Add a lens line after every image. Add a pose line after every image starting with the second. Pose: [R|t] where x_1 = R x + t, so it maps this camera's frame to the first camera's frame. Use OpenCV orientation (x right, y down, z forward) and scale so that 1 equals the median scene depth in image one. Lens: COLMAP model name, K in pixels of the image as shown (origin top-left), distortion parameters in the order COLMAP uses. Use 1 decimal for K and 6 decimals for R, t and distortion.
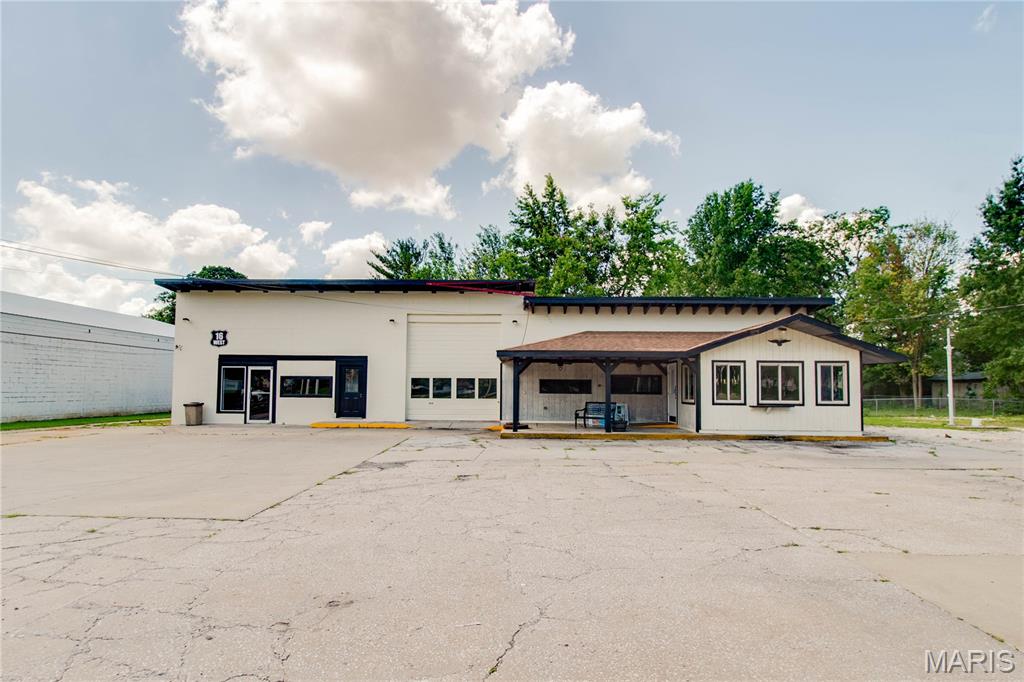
lens RADIAL K [[533.2, 0, 506.0], [0, 533.2, 362.7], [0, 0, 1]] dist [-0.011531, -0.000646]
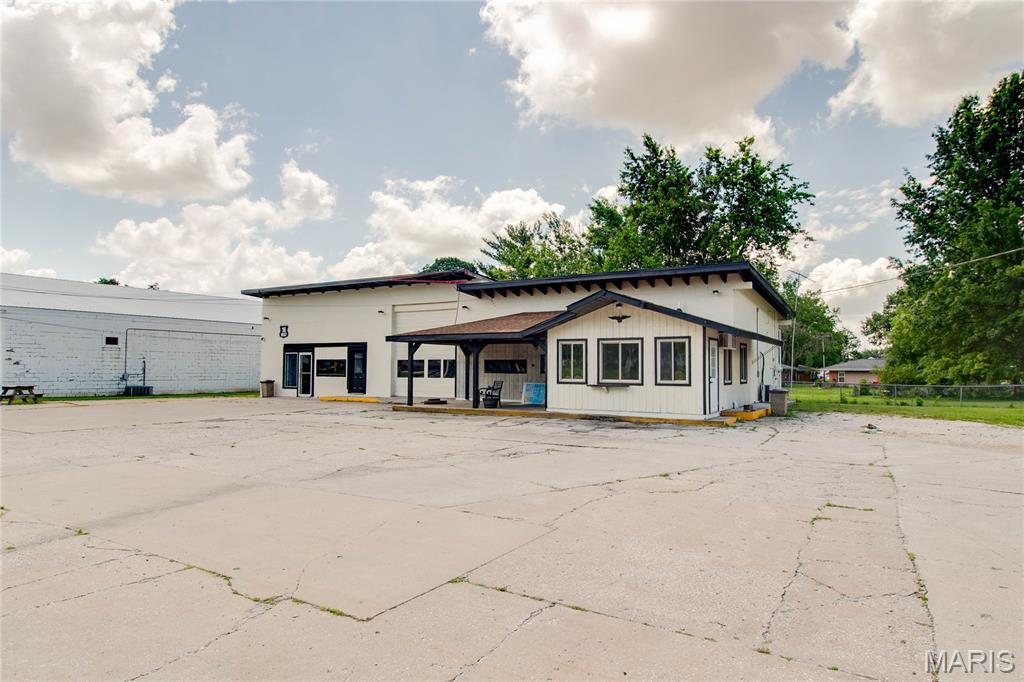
lens RADIAL K [[607.6, 0, 530.3], [0, 607.6, 342.5], [0, 0, 1]] dist [-0.002618, -0.000270]
pose [[0.877805, -0.025346, -0.478348, 0.720906], [0.026650, 0.999637, -0.004062, 0.003678], [0.478277, -0.009182, 0.878161, -0.027617]]
